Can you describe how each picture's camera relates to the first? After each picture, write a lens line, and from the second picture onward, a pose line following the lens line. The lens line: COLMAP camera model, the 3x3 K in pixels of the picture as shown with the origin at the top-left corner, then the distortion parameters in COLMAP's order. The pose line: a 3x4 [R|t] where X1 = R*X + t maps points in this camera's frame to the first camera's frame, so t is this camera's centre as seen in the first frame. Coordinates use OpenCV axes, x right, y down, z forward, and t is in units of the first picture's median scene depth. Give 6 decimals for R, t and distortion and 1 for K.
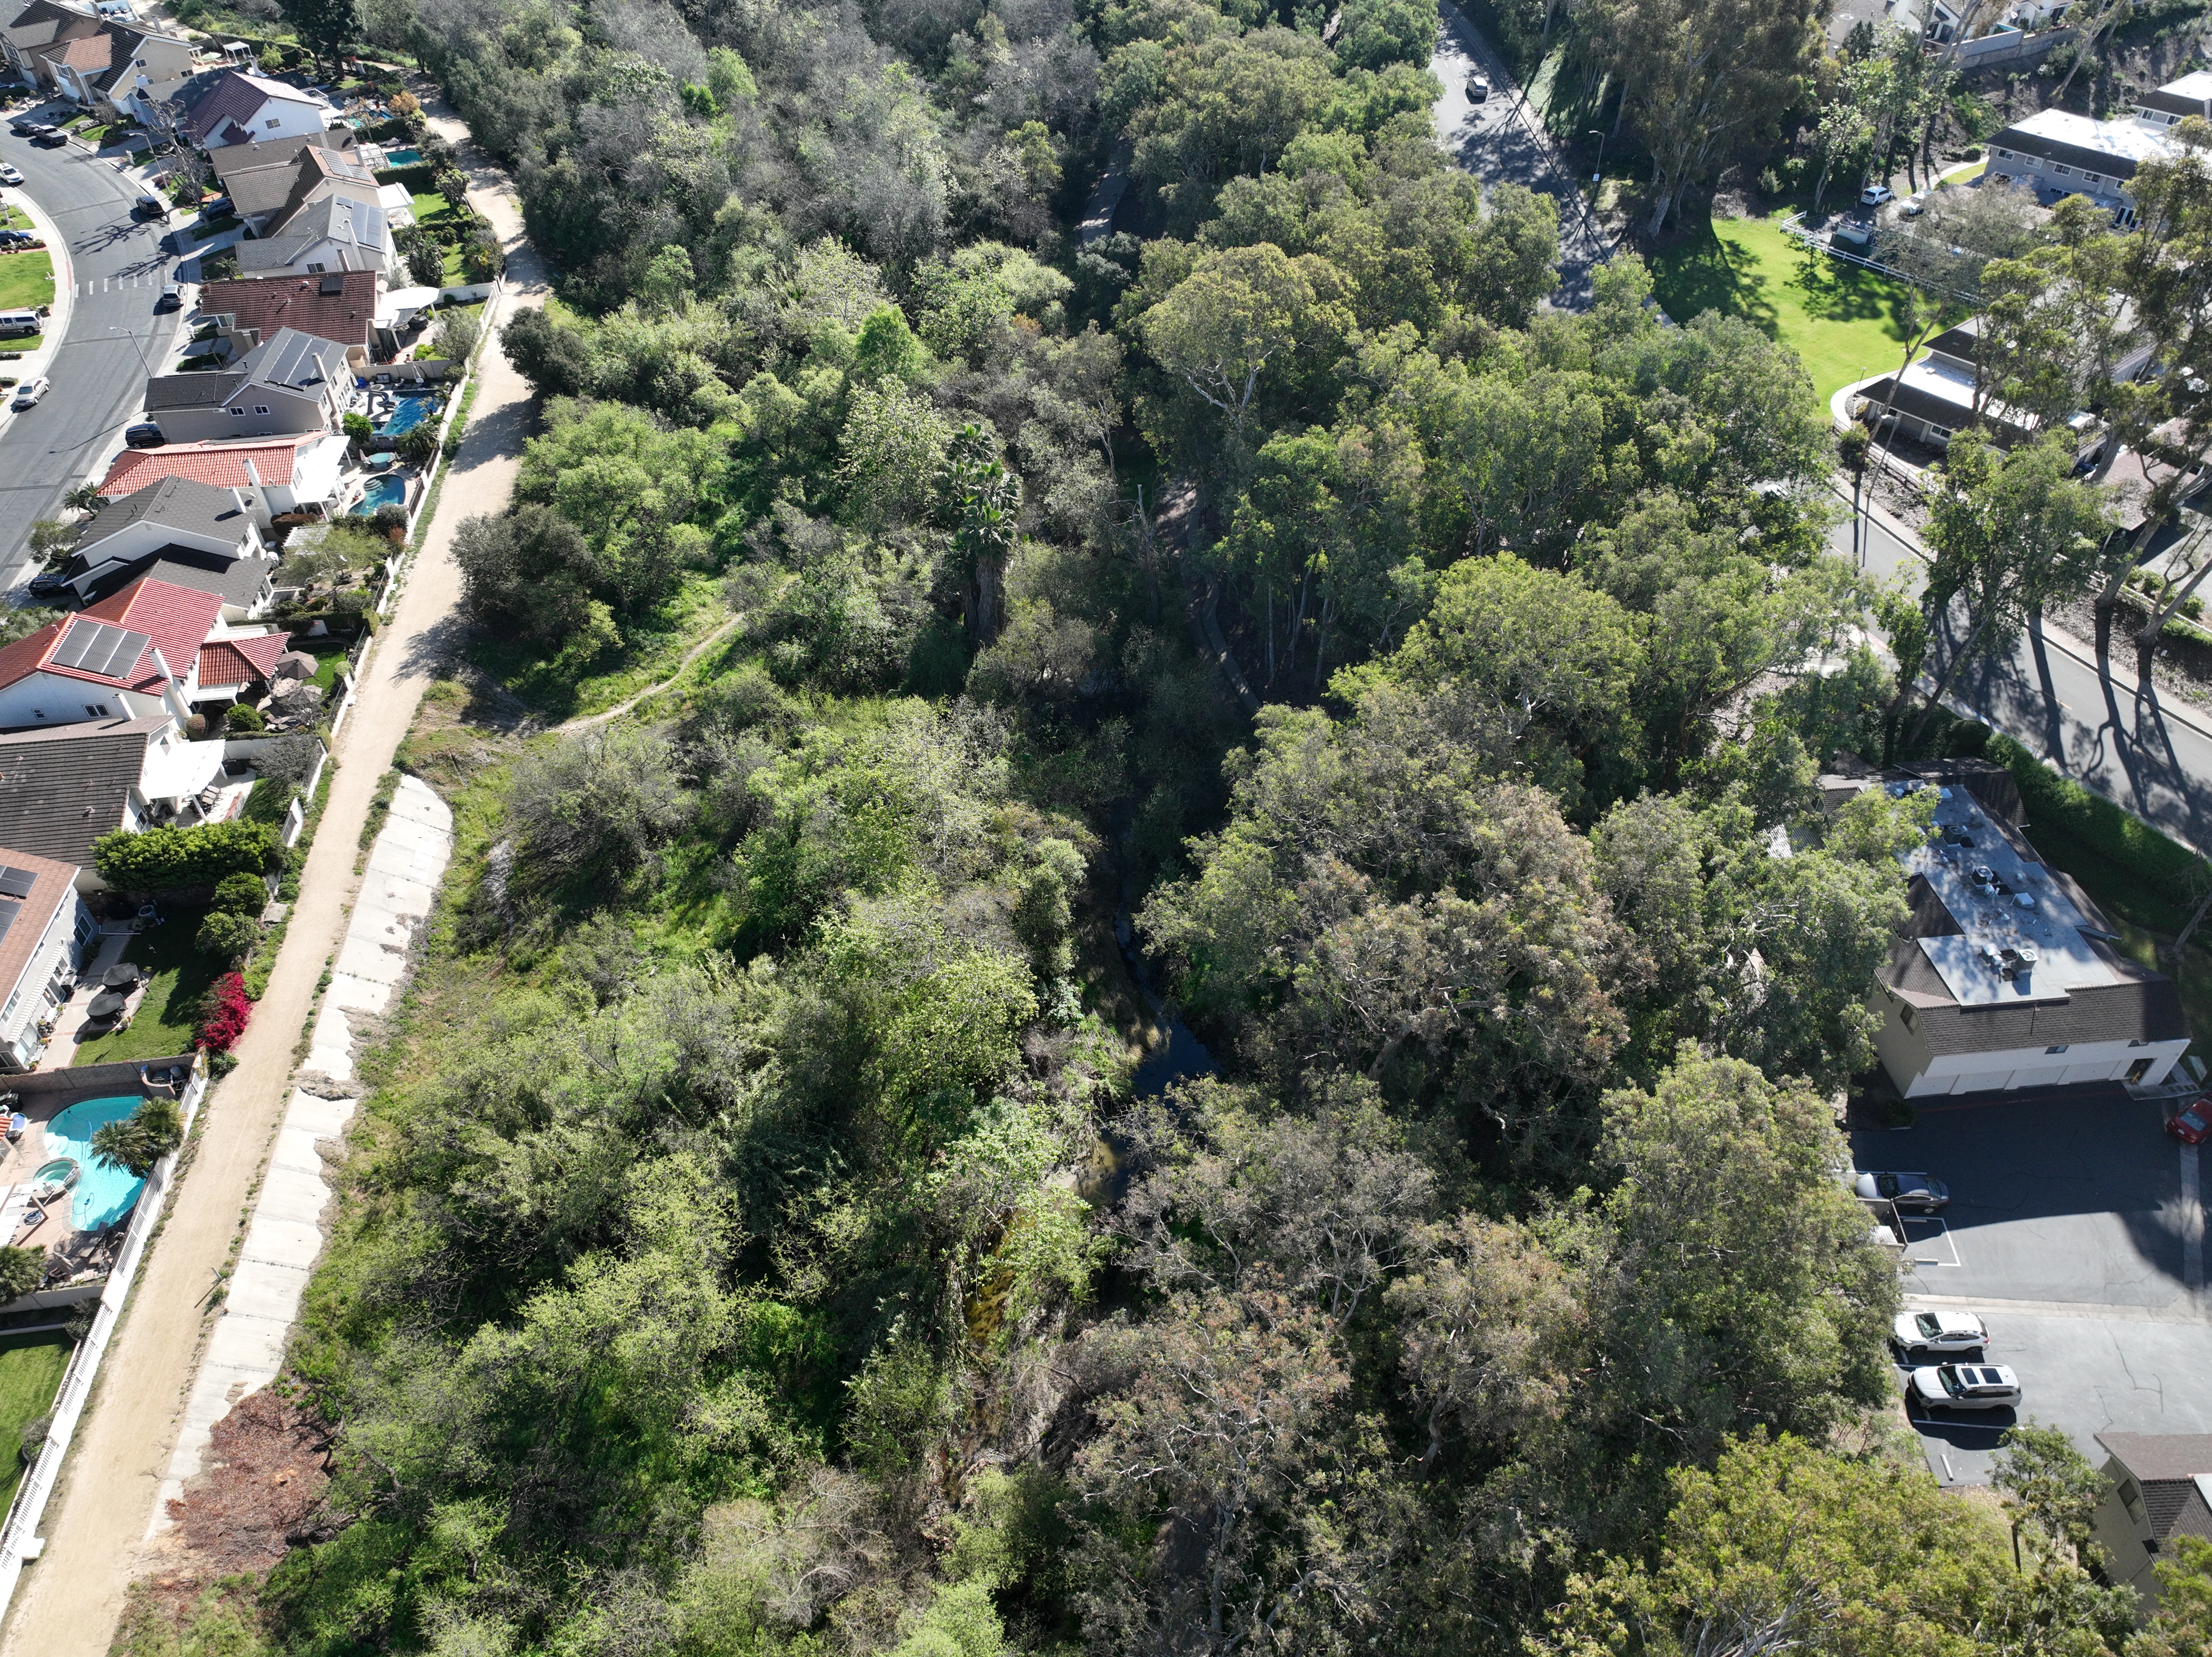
lens RADIAL K [[1560.4, 0, 1099.9], [0, 1560.4, 834.0], [0, 0, 1]] dist [0.003026, 0.017271]
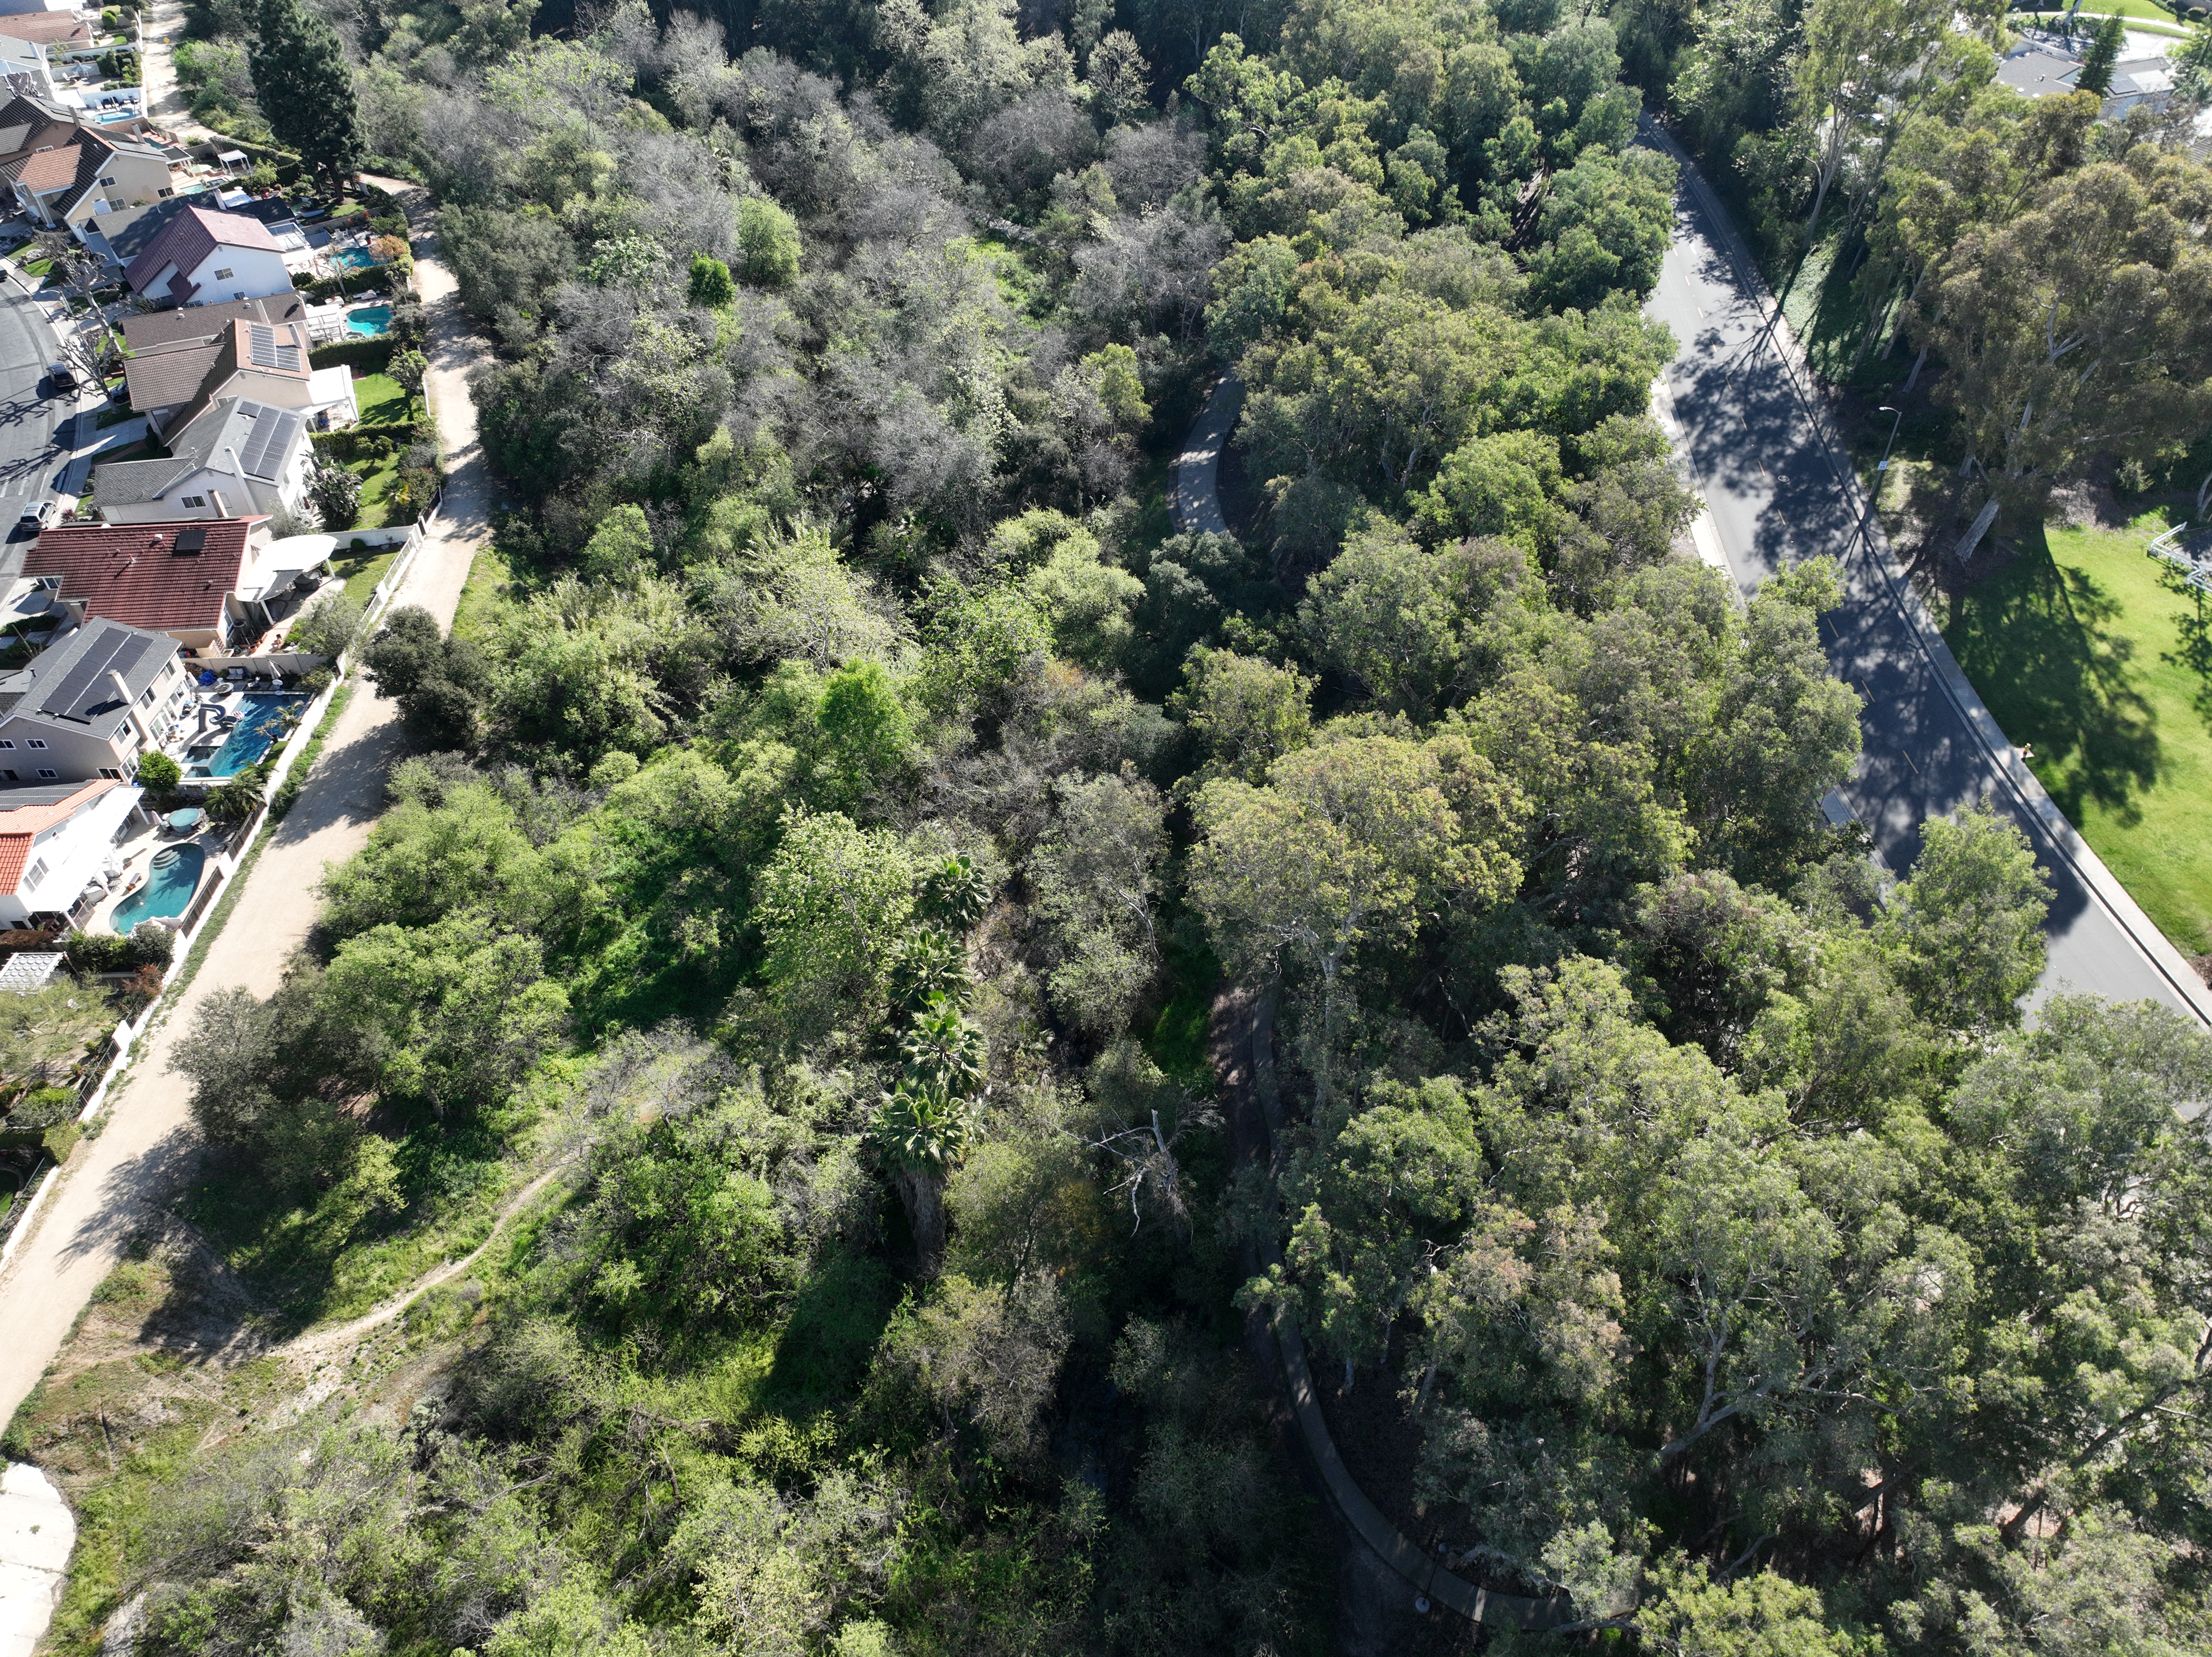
lens RADIAL K [[1560.4, 0, 1101.1], [0, 1560.4, 821.7], [0, 0, 1]] dist [0.003026, 0.017271]
pose [[0.993312, 0.074072, -0.088566, 0.035671], [-0.074335, 0.997233, 0.000335, -0.236887], [0.088345, 0.006251, 0.996070, 0.257249]]
